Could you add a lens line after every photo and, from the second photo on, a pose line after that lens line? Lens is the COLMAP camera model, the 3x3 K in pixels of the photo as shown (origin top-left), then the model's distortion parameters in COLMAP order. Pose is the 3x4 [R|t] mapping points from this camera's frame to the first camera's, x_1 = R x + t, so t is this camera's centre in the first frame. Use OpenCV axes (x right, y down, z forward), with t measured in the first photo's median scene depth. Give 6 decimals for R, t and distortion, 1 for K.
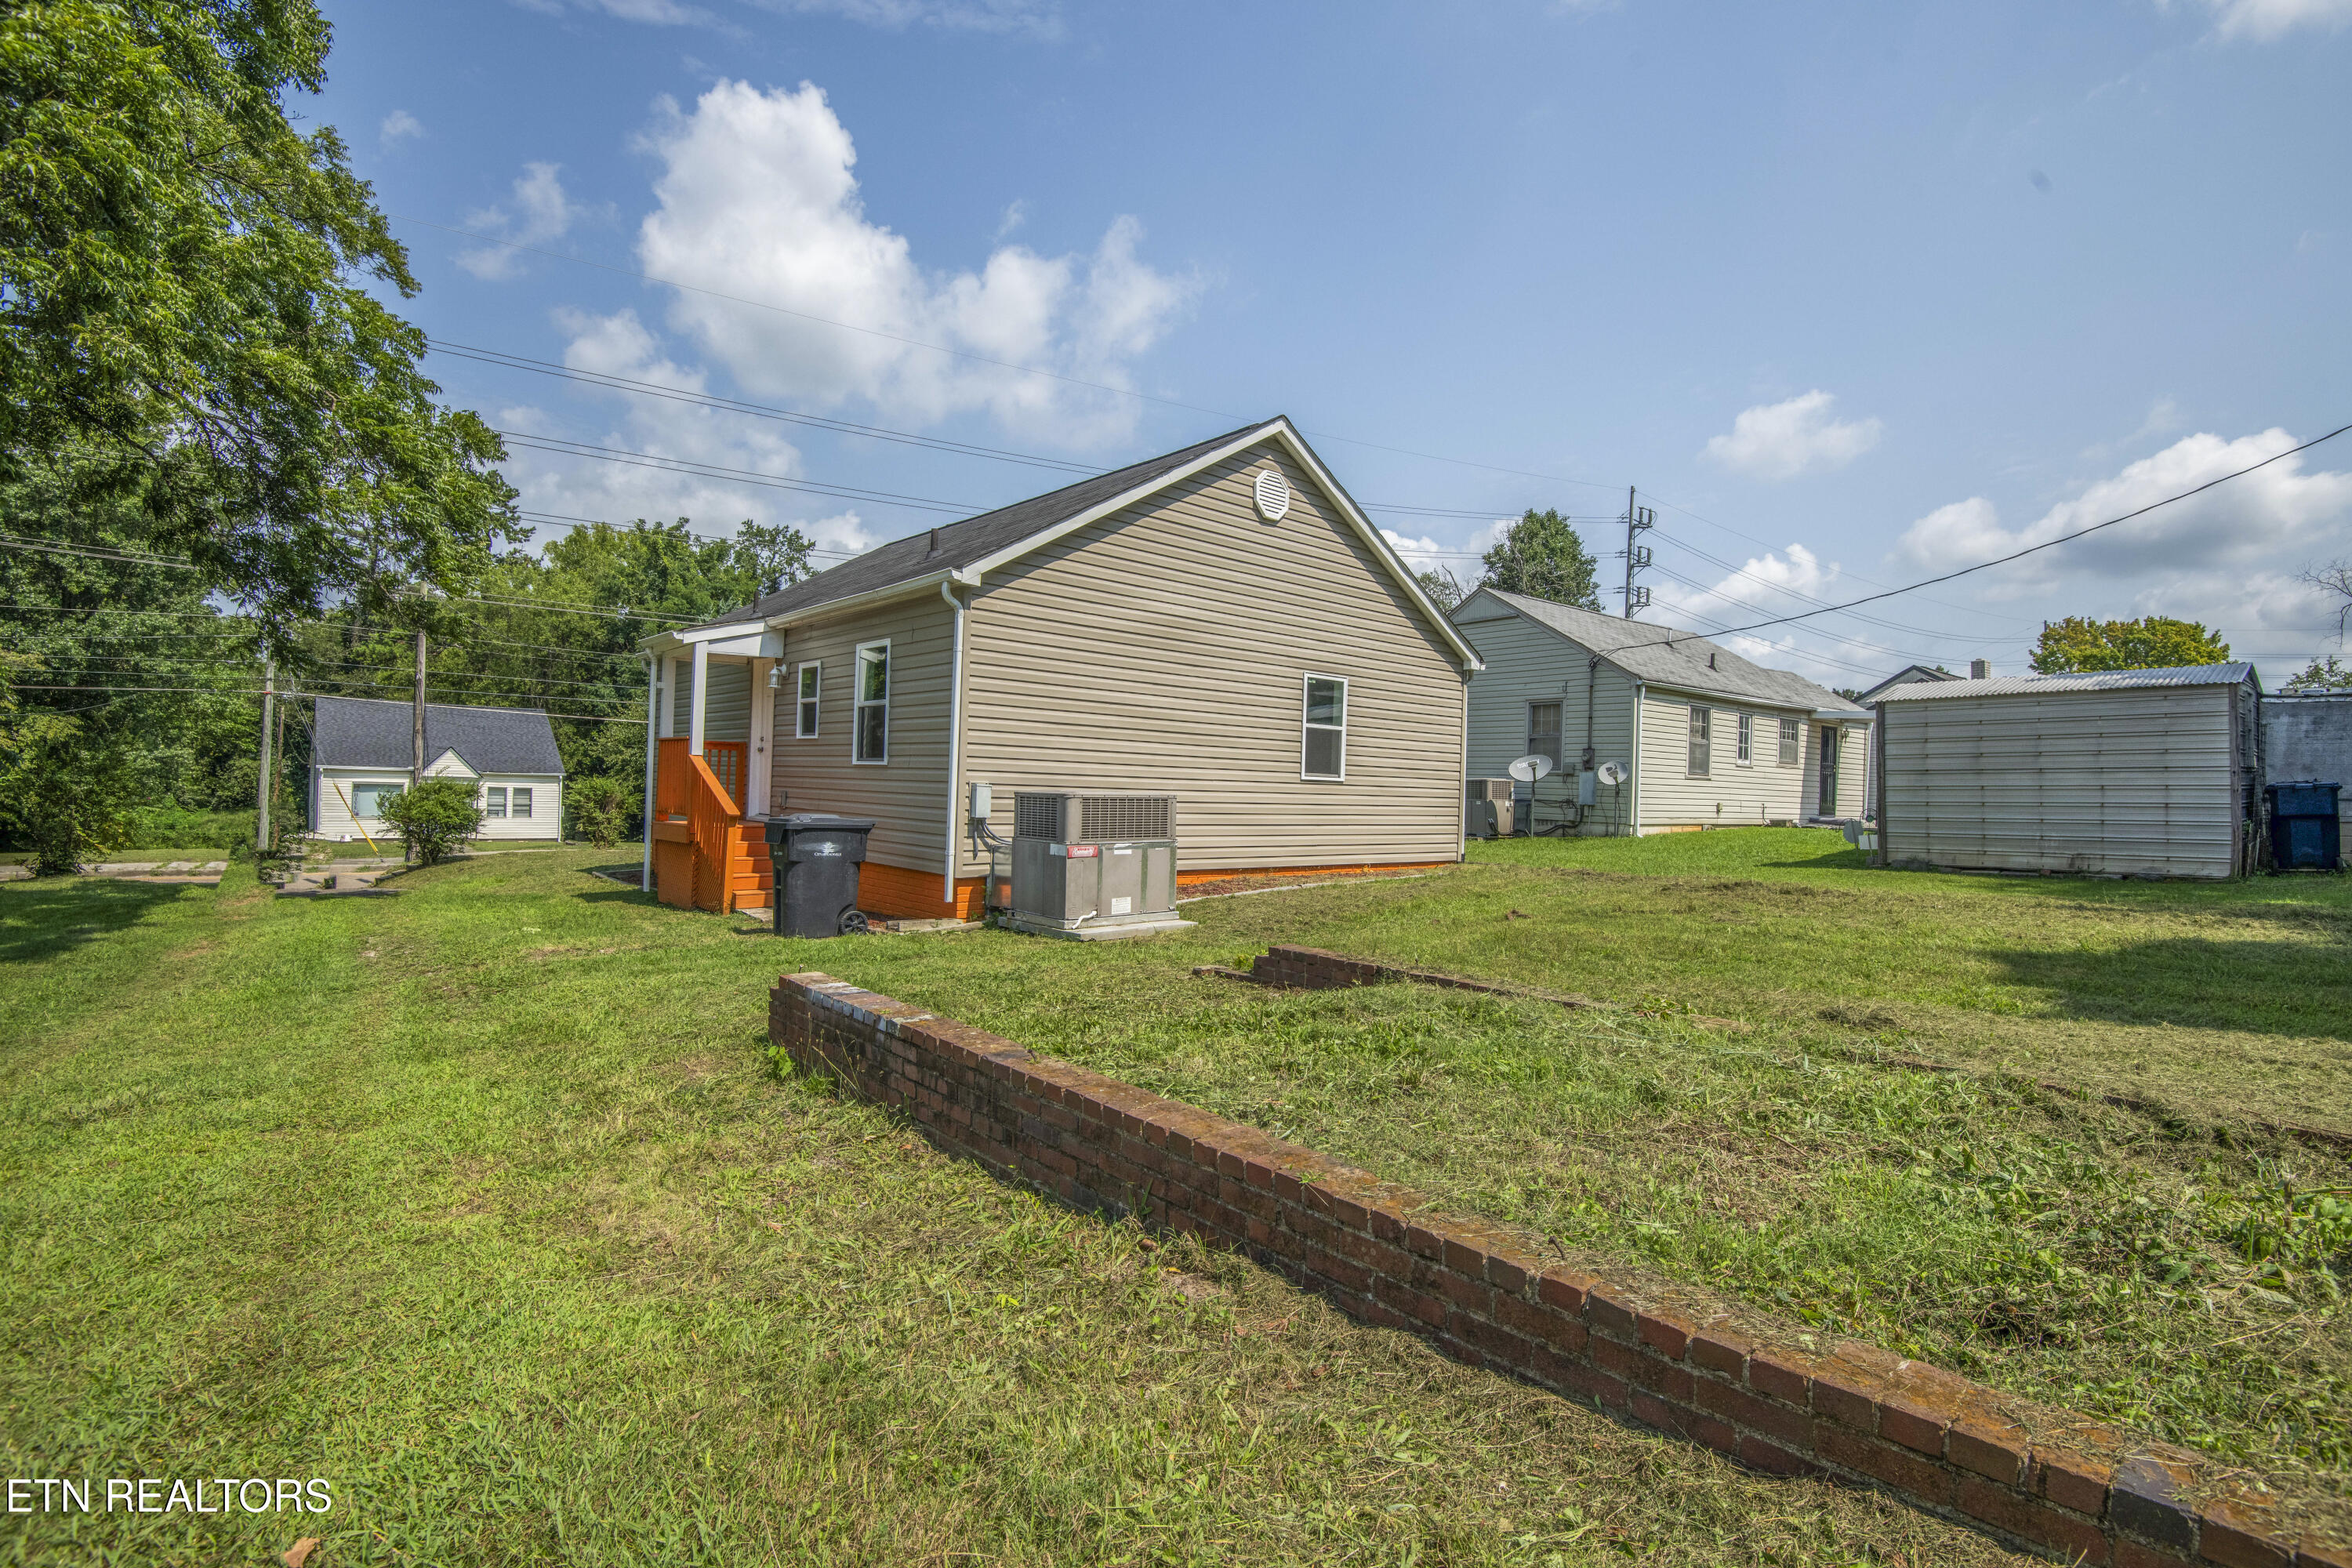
lens RADIAL K [[1076.4, 0, 1187.6], [0, 1076.4, 775.8], [0, 0, 1]] dist [-0.014248, -0.000190]
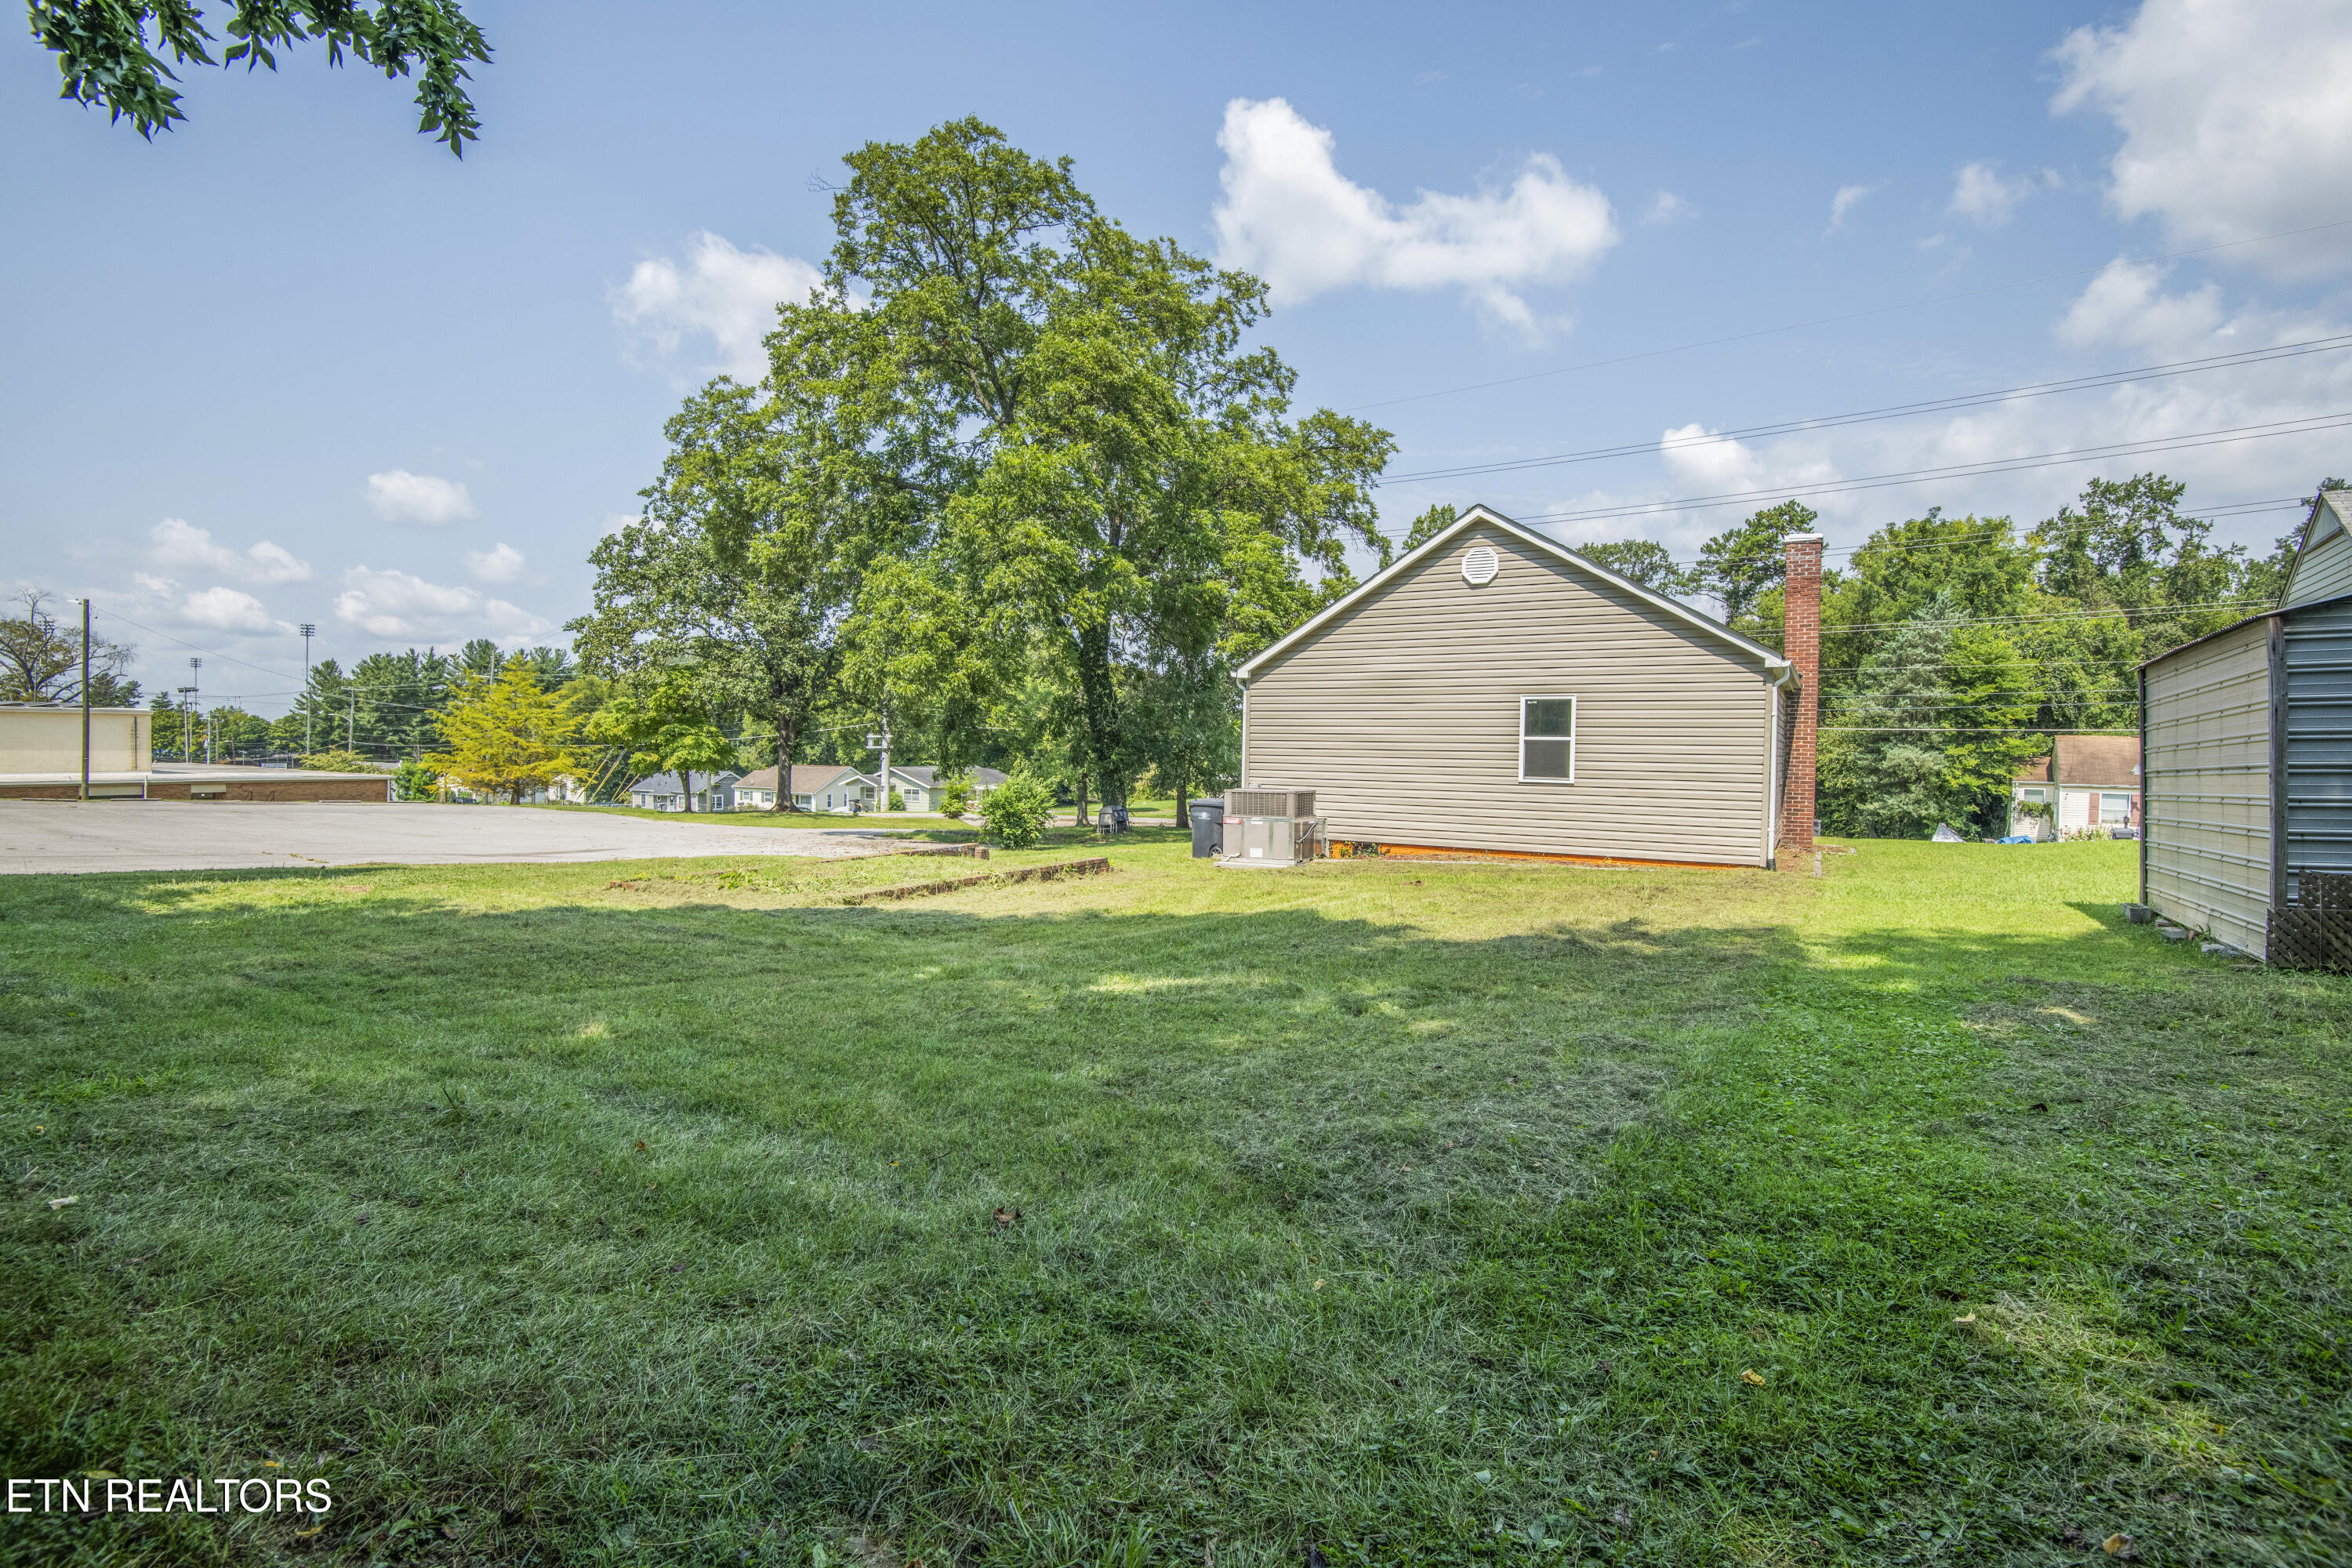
lens RADIAL K [[1073.3, 0, 1182.1], [0, 1073.3, 781.2], [0, 0, 1]] dist [-0.013160, -0.018615]
pose [[0.307355, 0.003324, -0.951589, 0.757575], [0.004912, 0.999975, 0.005080, -0.003706], [0.951582, -0.006236, 0.307331, 0.157239]]
